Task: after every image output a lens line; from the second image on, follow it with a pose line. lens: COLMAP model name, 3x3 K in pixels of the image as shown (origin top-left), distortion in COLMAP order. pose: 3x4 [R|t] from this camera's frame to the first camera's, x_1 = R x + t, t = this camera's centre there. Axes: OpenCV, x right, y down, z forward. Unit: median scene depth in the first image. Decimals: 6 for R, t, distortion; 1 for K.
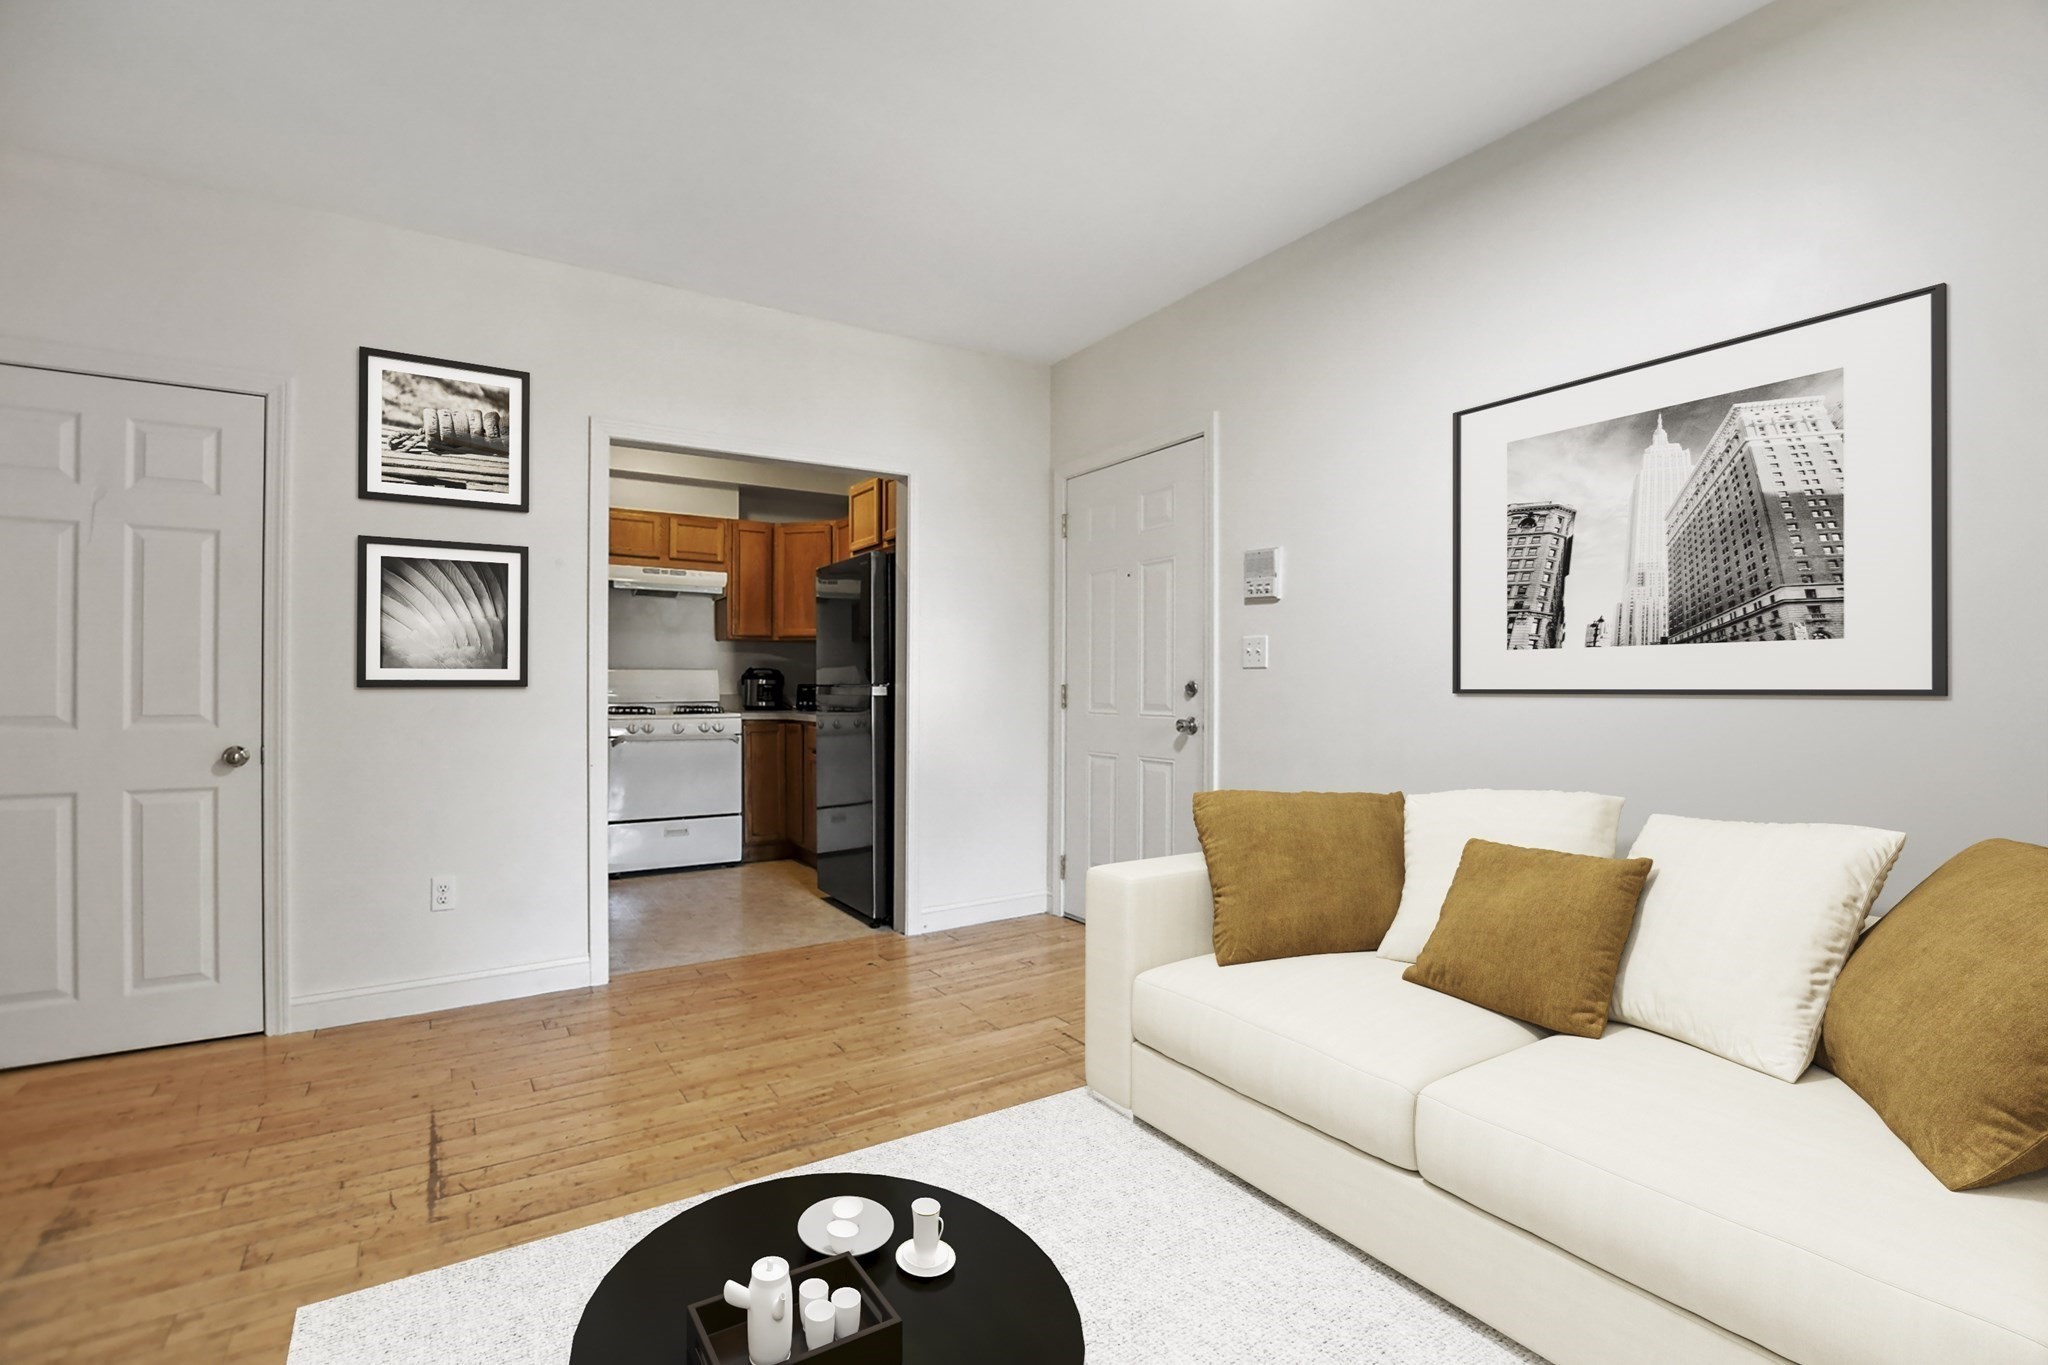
lens RADIAL K [[922.2, 0, 1017.4], [0, 922.2, 693.8], [0, 0, 1]] dist [-0.038022, 0.005312]
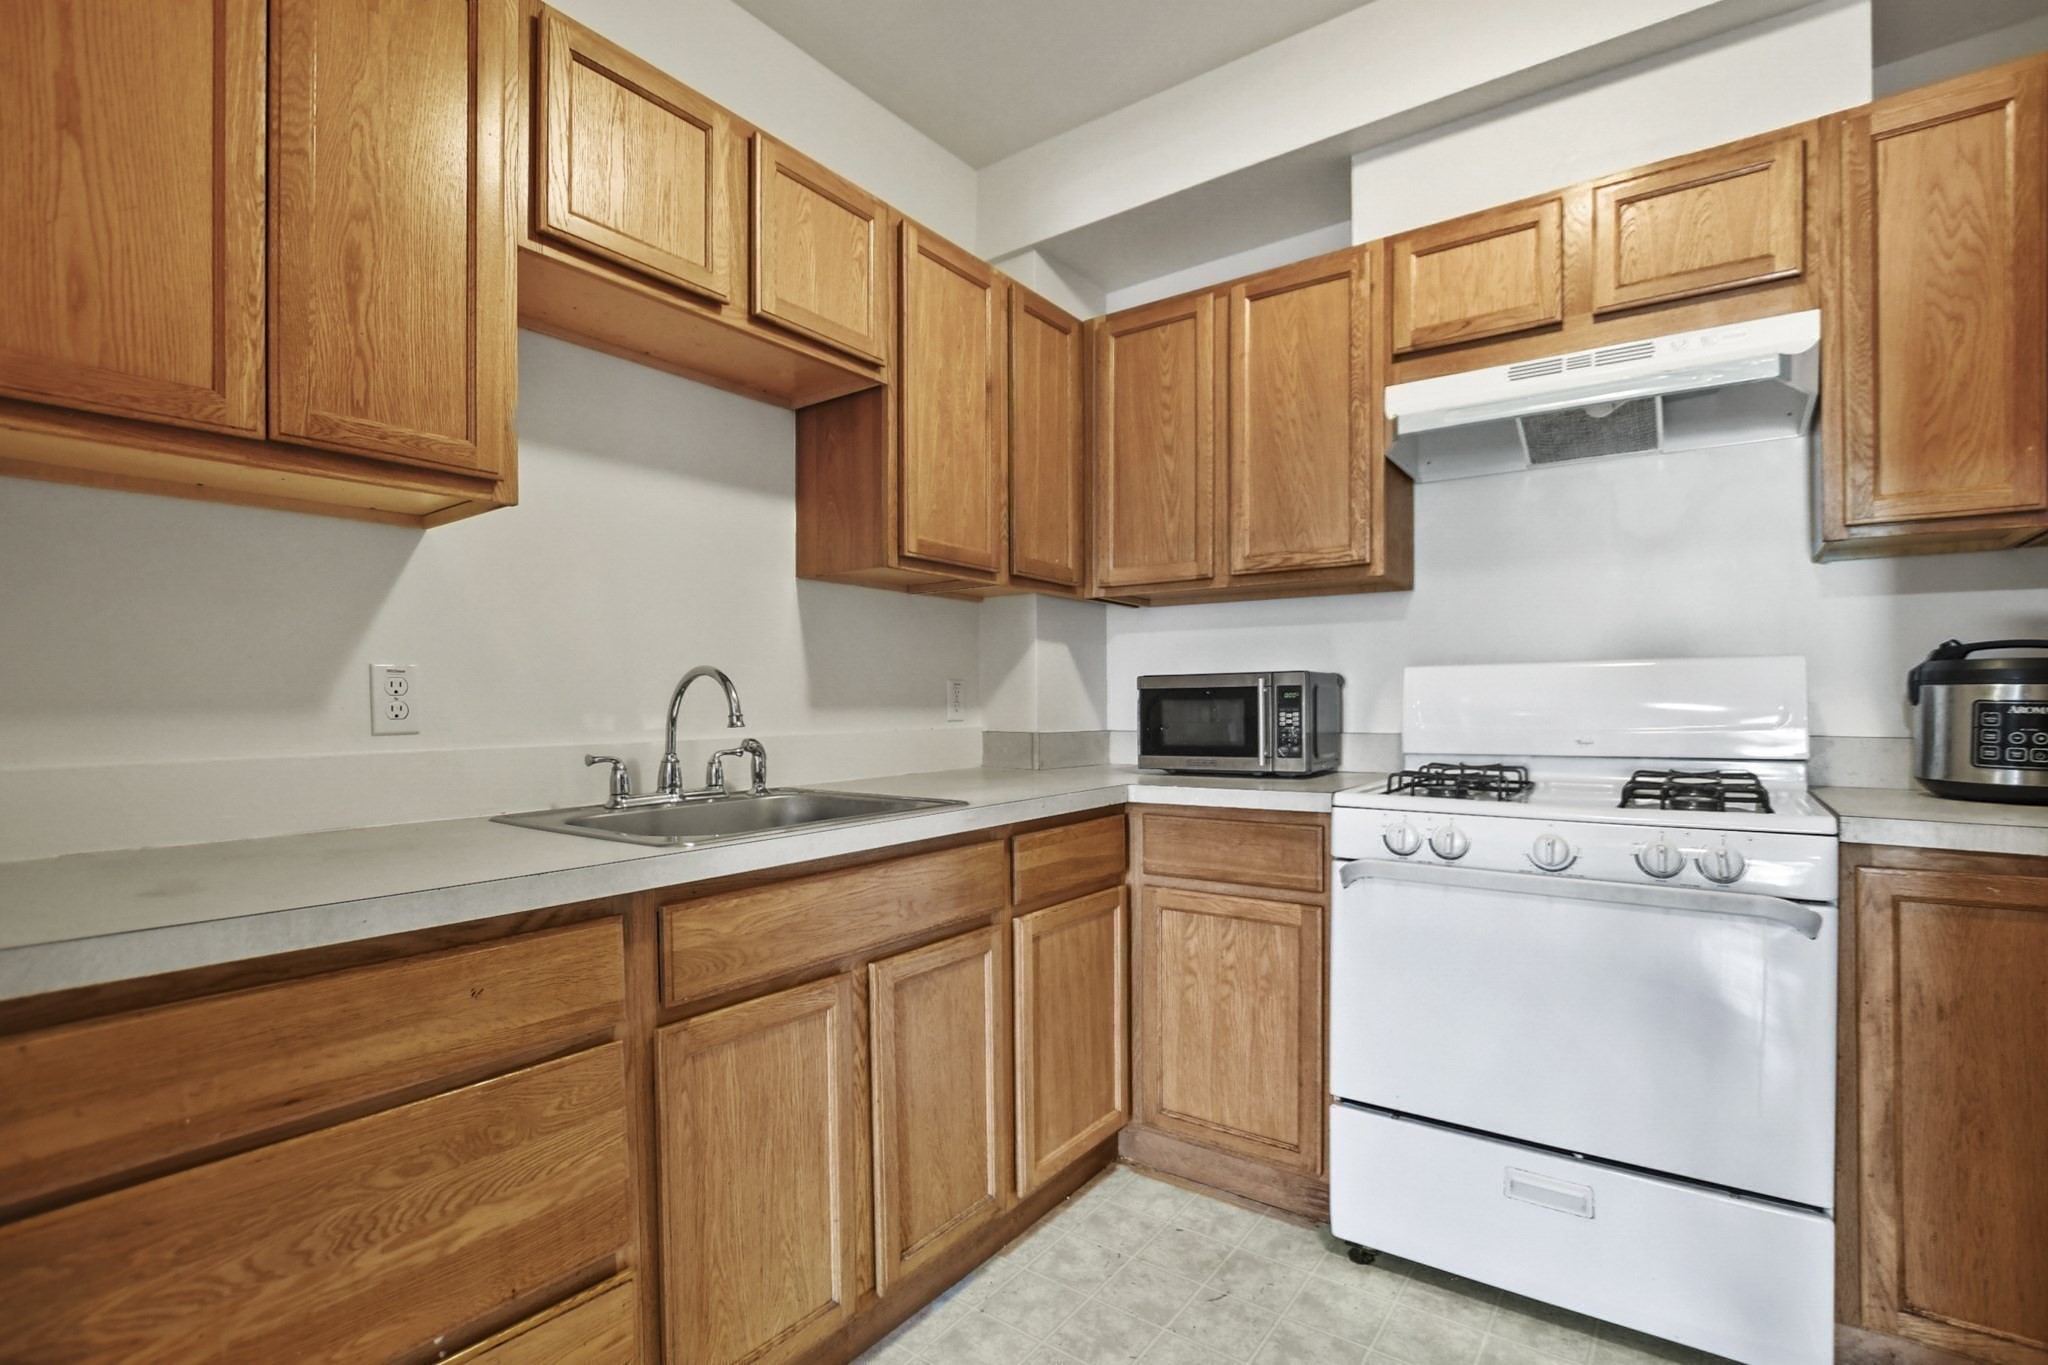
lens RADIAL K [[933.7, 0, 1000.1], [0, 933.7, 722.2], [0, 0, 1]] dist [-0.035185, 0.004805]
pose [[0.343563, 0.013560, -0.939032, -0.503089], [0.001807, 0.999884, 0.015099, -0.033759], [0.939128, -0.006884, 0.343499, 2.385589]]
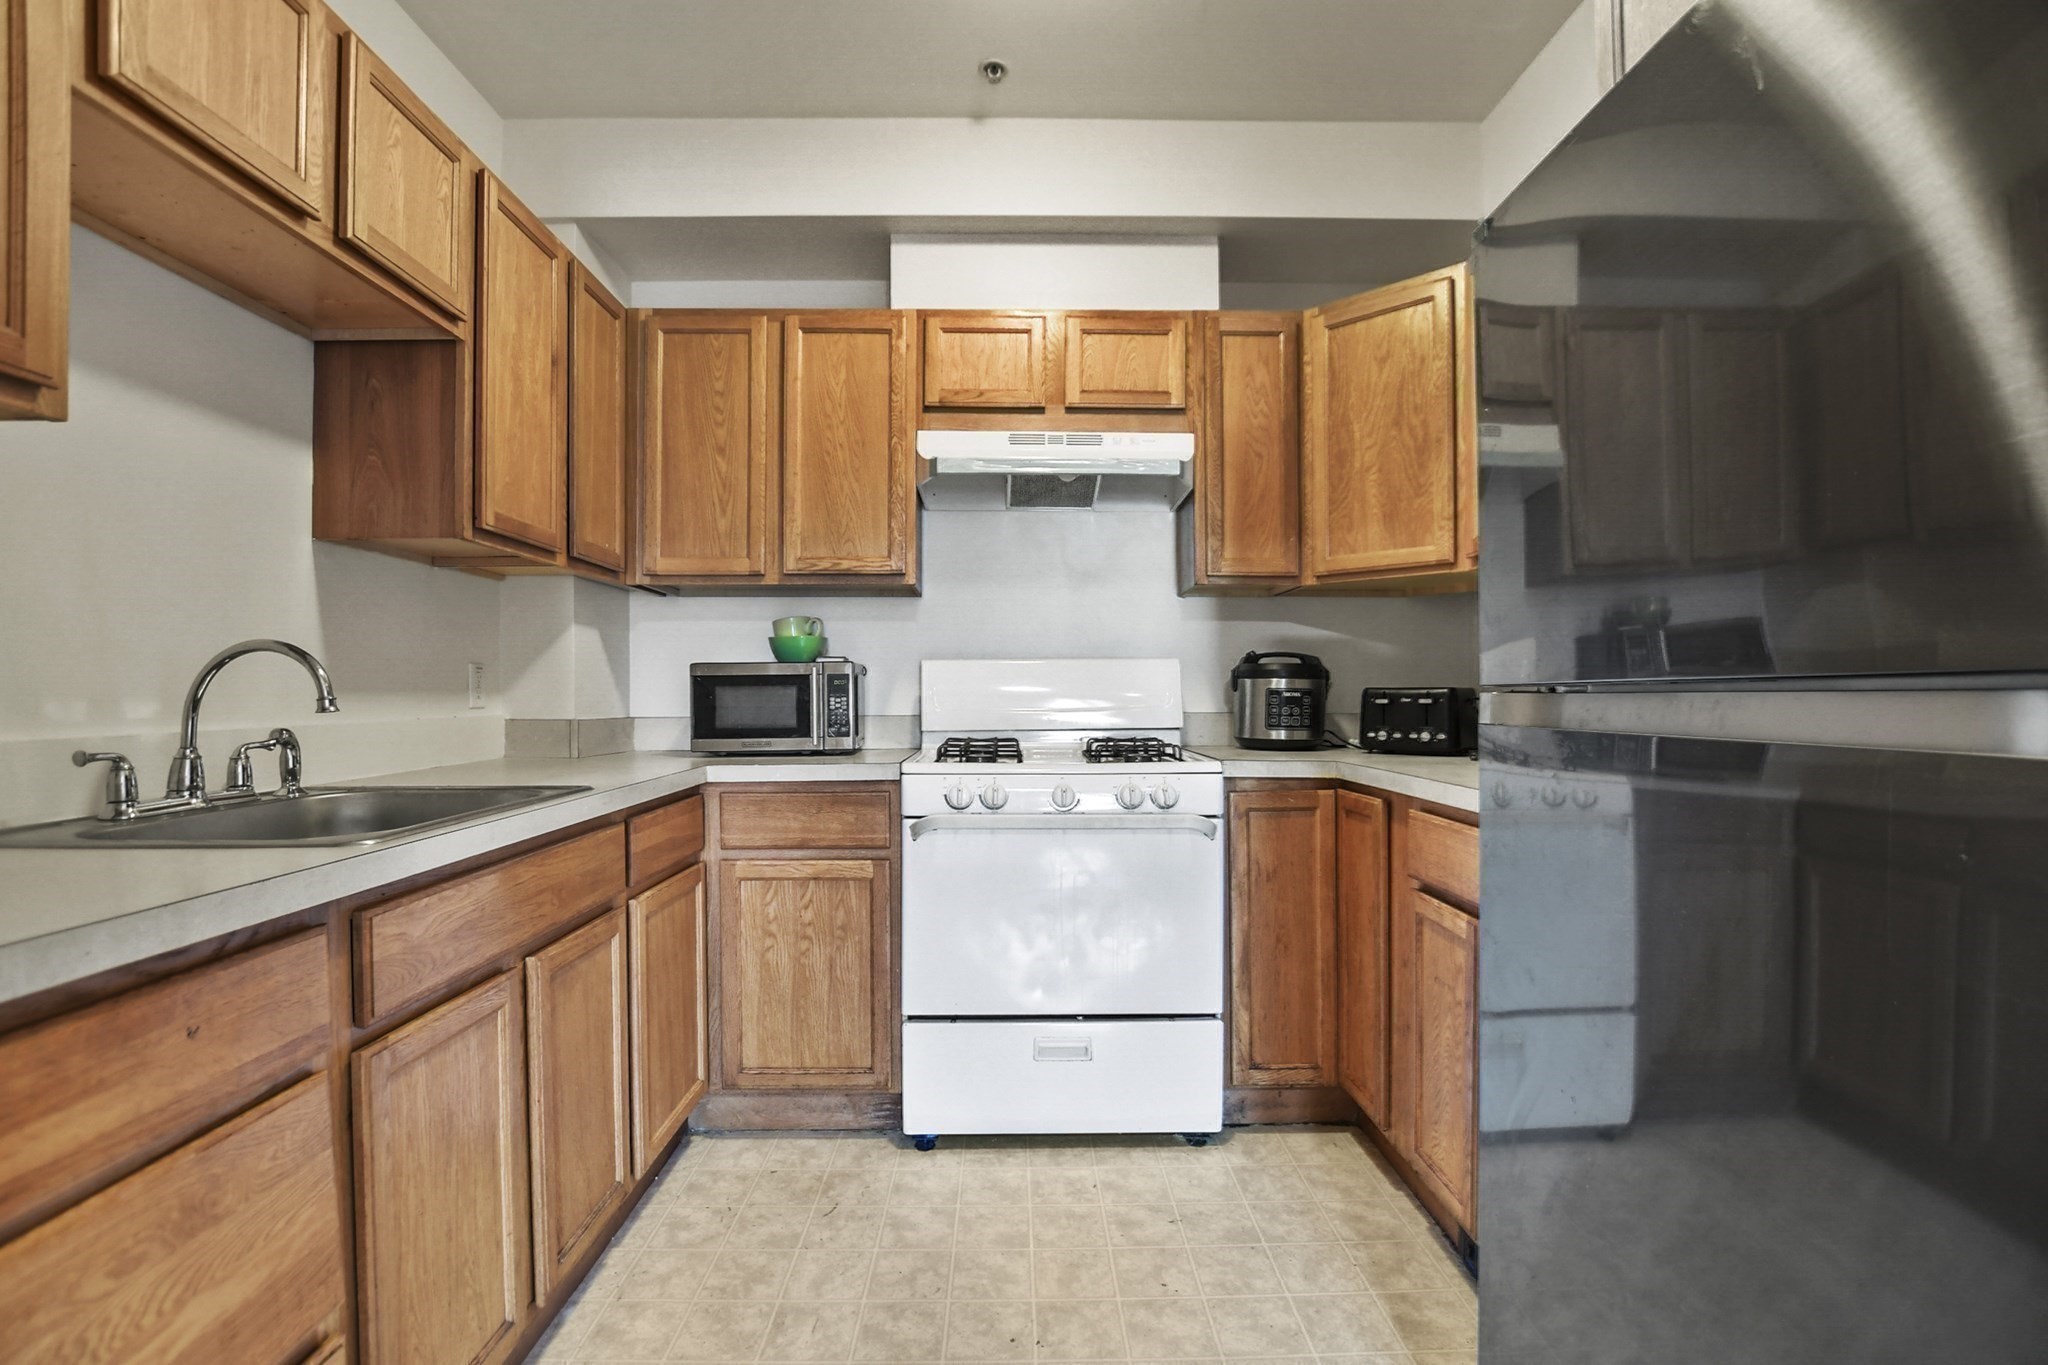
lens RADIAL K [[922.2, 0, 1017.4], [0, 922.2, 693.8], [0, 0, 1]] dist [-0.038022, 0.005312]
pose [[0.845178, -0.005027, -0.534461, -0.556191], [0.003228, 0.999986, -0.004301, -0.025391], [0.534475, 0.001910, 0.845182, 2.107647]]
